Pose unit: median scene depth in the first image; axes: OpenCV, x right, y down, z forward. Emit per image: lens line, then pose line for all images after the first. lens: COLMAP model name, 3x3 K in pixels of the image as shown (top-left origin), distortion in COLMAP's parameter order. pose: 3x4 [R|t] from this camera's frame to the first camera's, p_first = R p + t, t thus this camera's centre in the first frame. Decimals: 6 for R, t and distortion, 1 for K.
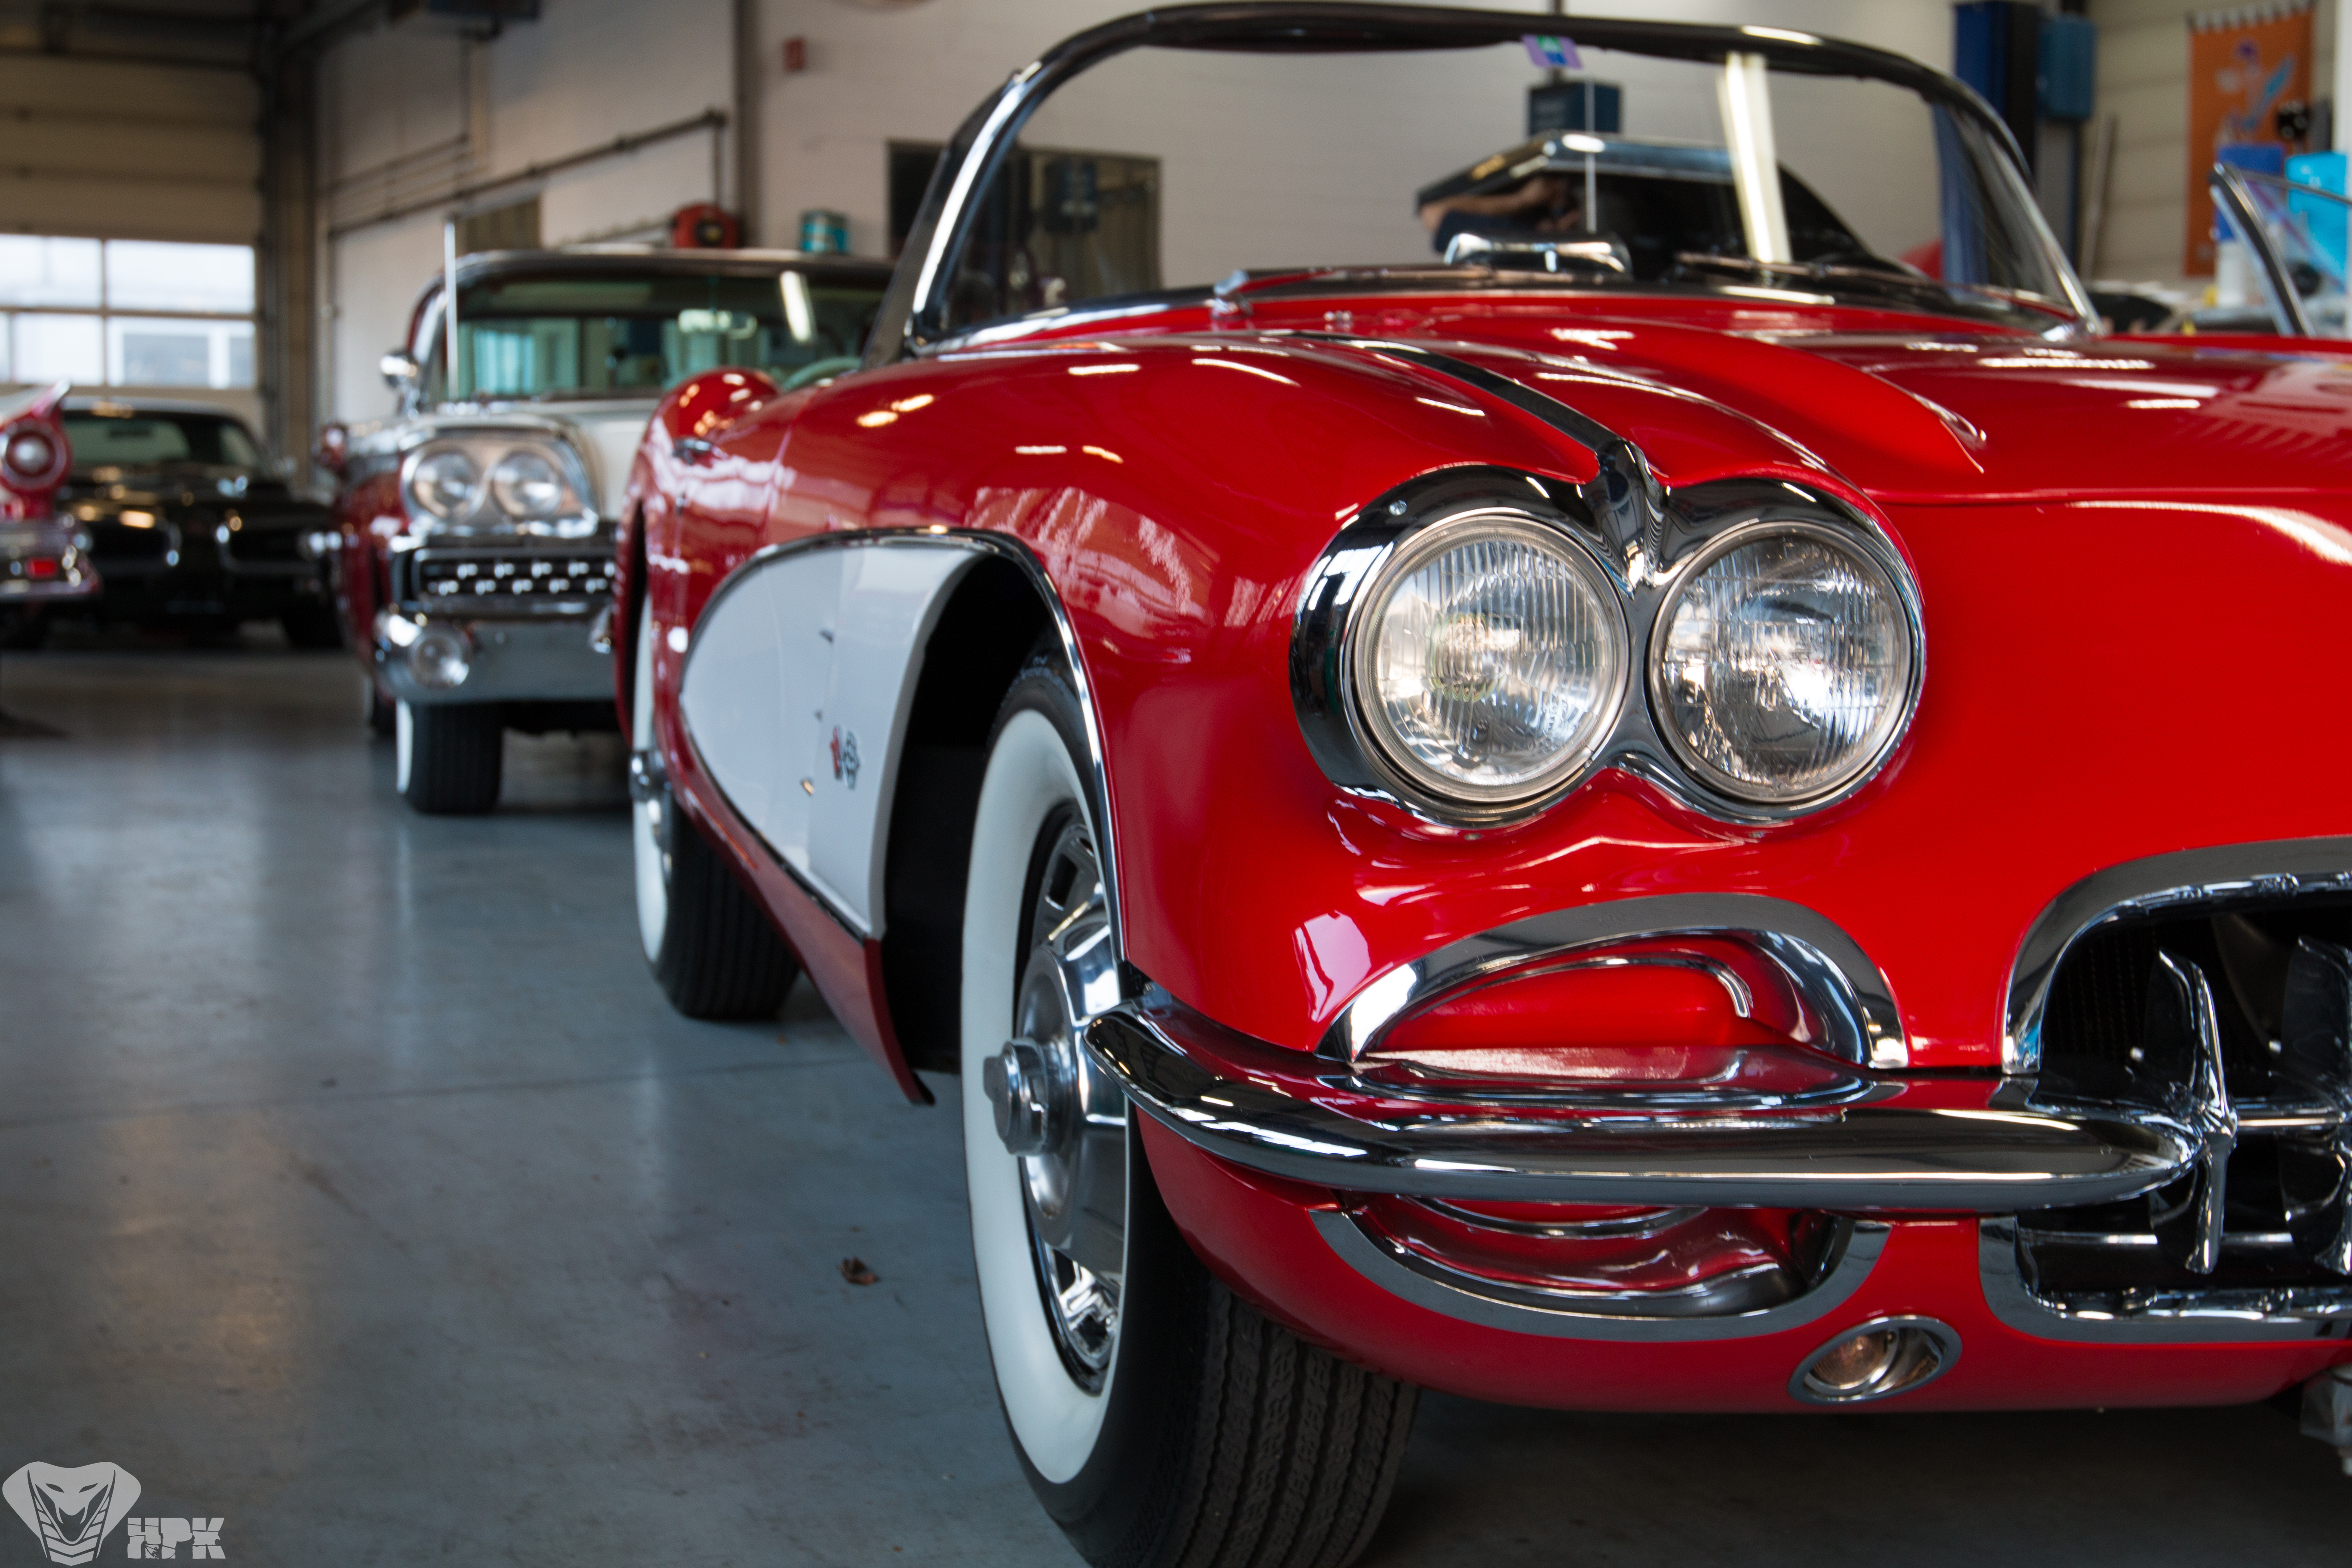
lens RADIAL K [[3428.3, 0, 1172.6], [0, 3428.3, 786.4], [0, 0, 1]] dist [0.023787, 0.000000]
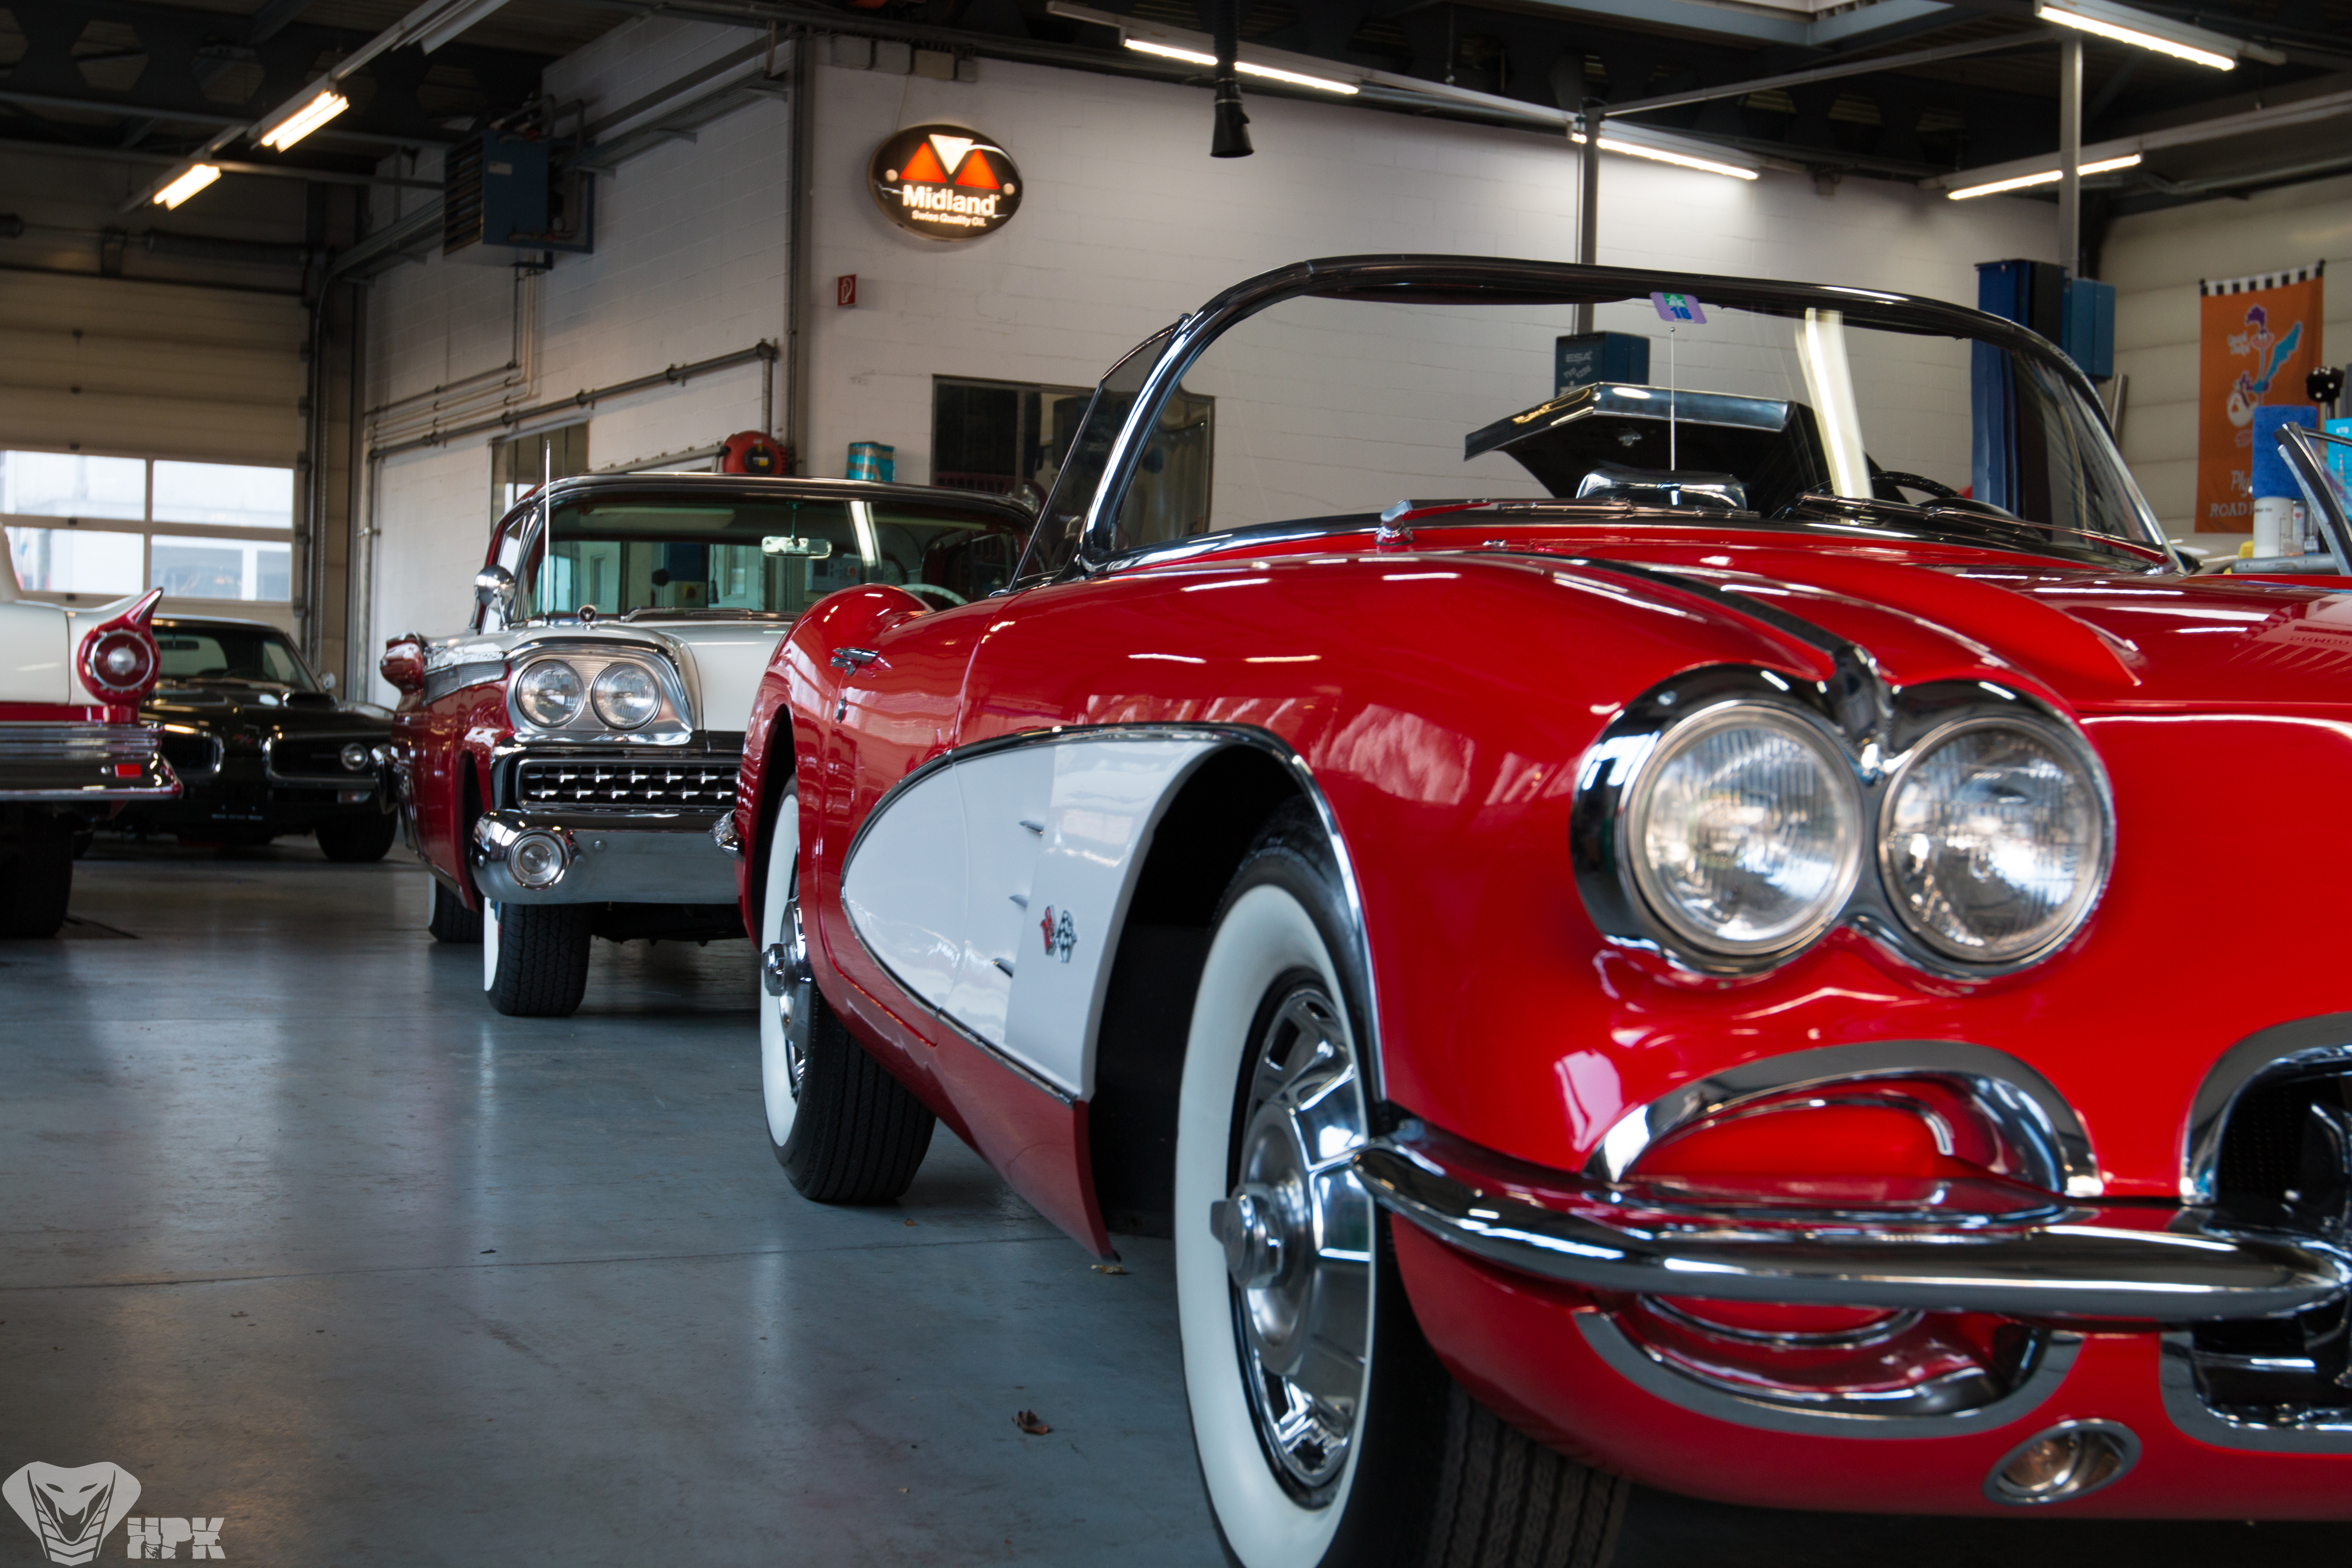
lens RADIAL K [[3428.3, 0, 1182.8], [0, 3428.3, 788.6], [0, 0, 1]] dist [0.023787, 0.000000]
pose [[0.999806, 0.019481, 0.002958, -0.023206], [-0.019236, 0.997522, -0.067668, 0.007117], [-0.004269, 0.067598, 0.997704, -0.035472]]
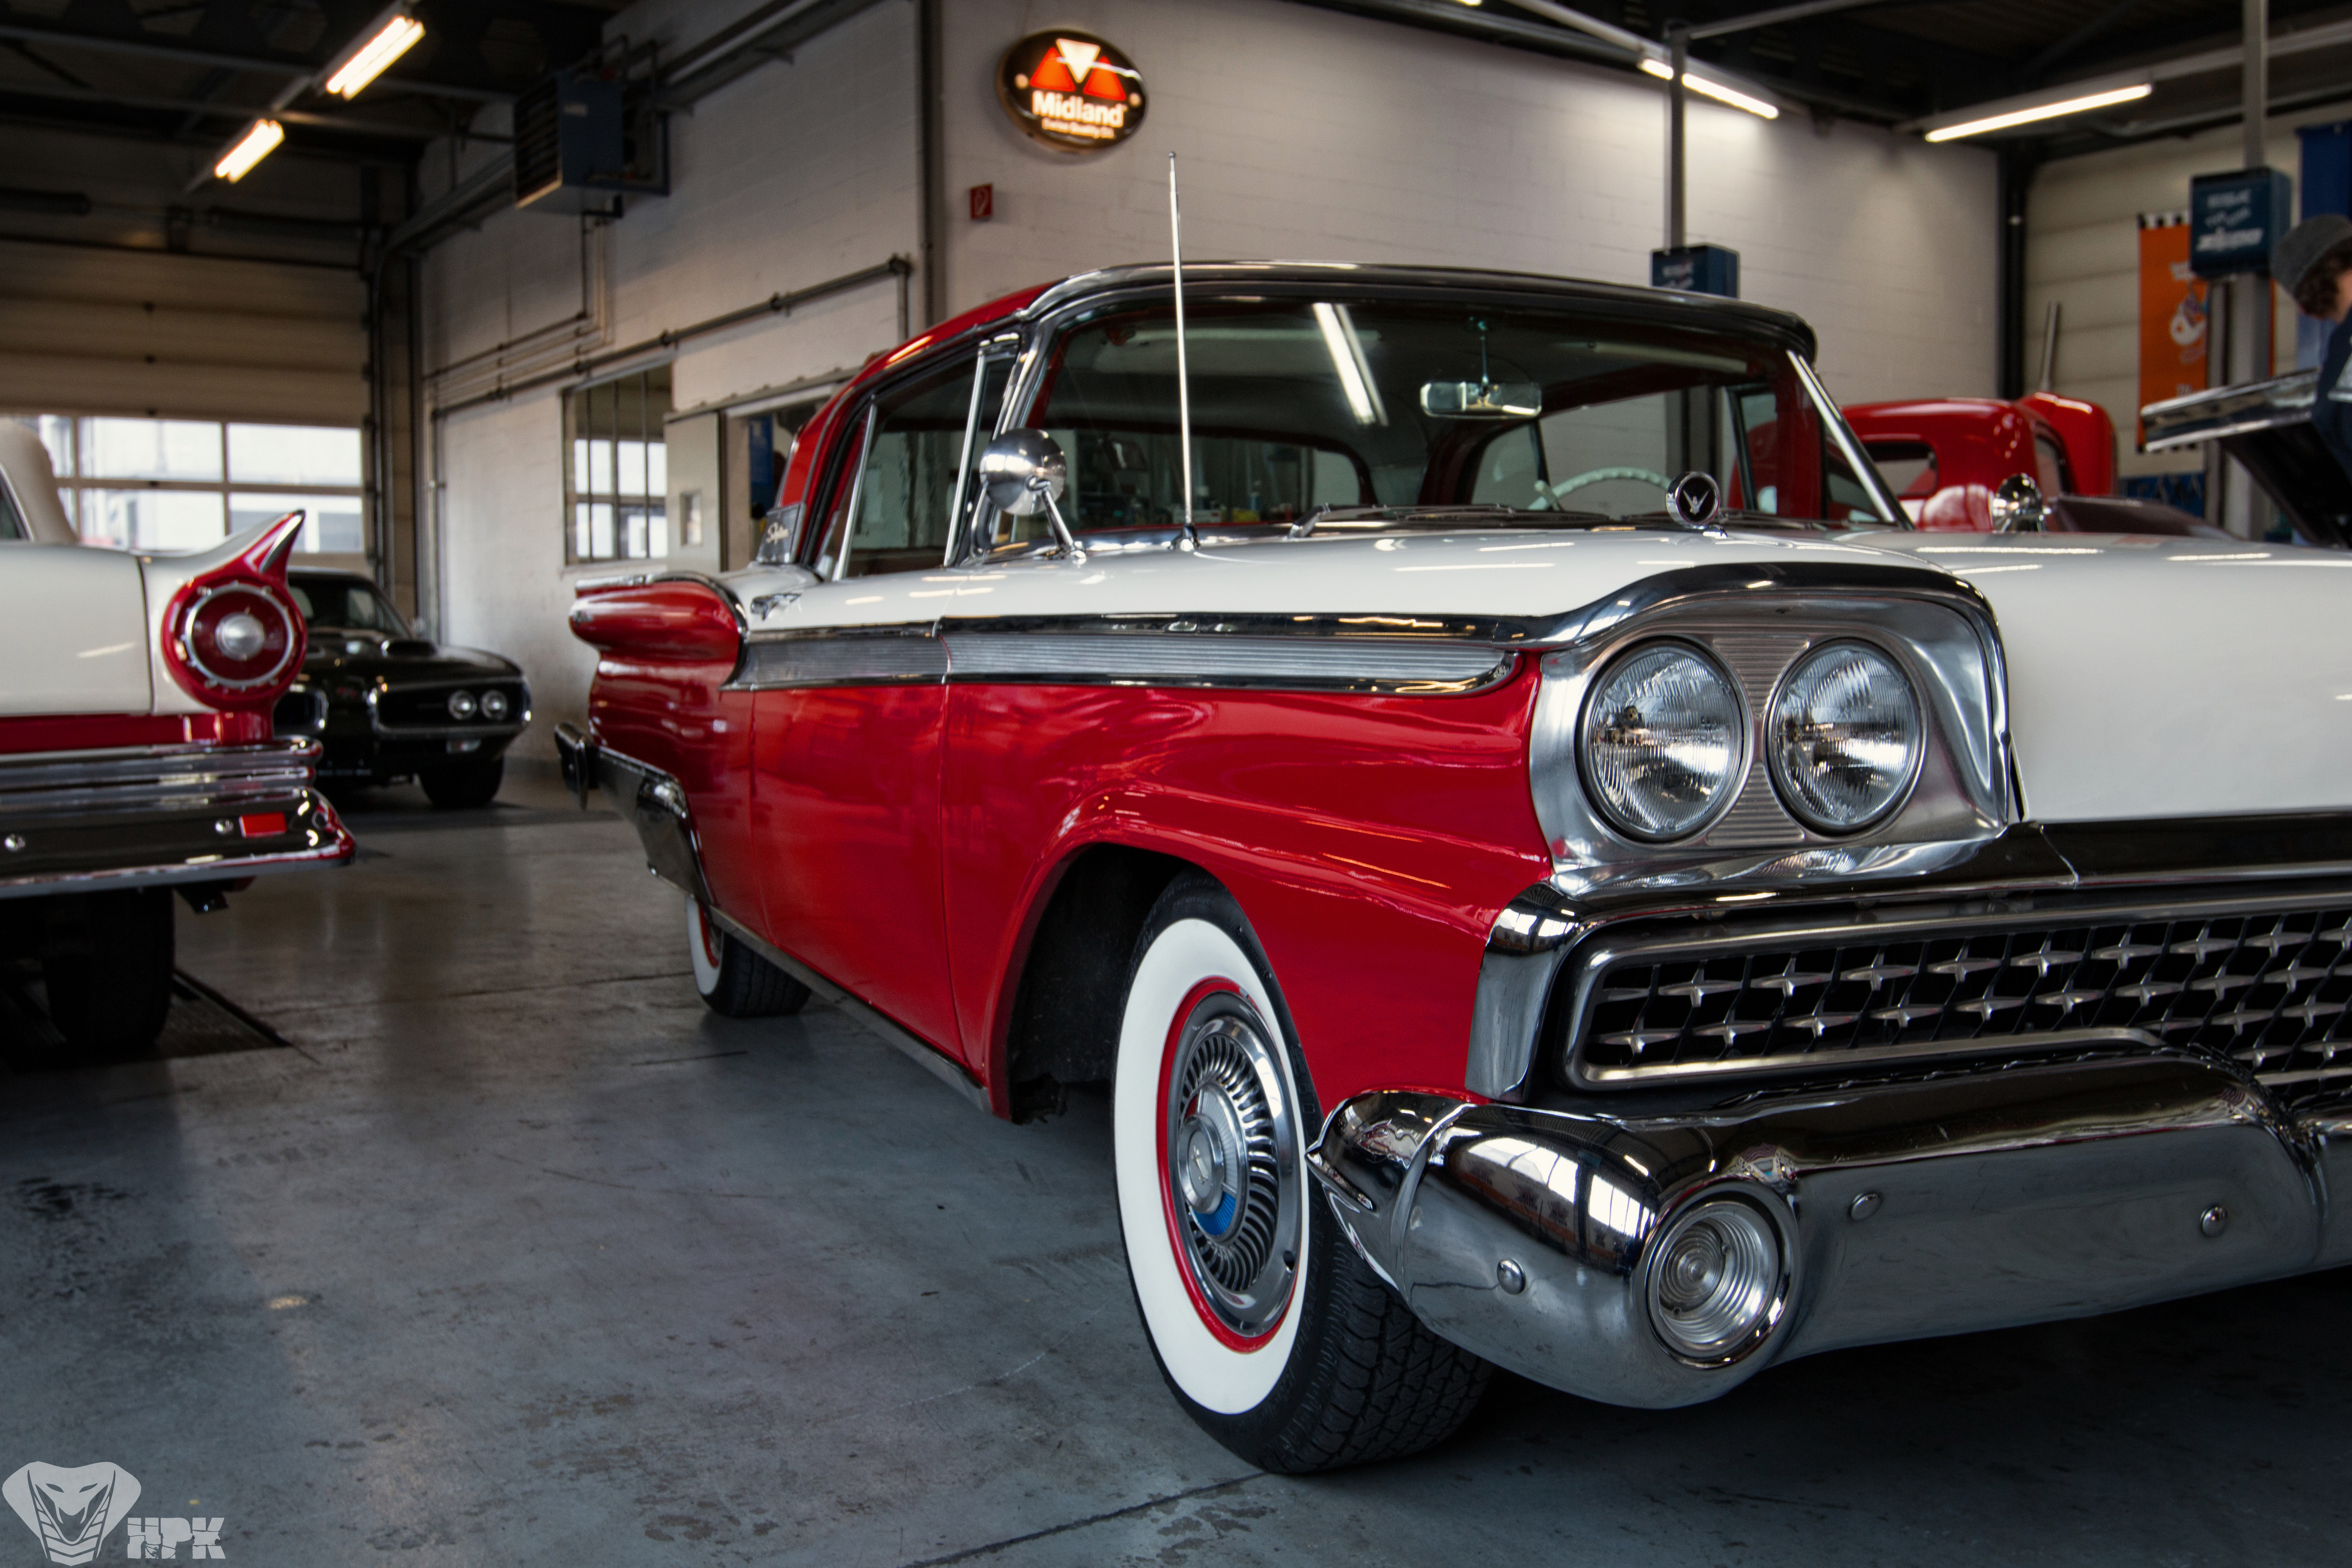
lens RADIAL K [[2378.9, 0, 1262.8], [0, 2378.9, 802.3], [0, 0, 1]] dist [-0.030410, 0.000000]
pose [[0.992207, -0.020337, 0.122931, -0.284147], [0.021787, 0.999708, -0.010463, -0.081752], [-0.122682, 0.013059, 0.992360, 0.782289]]
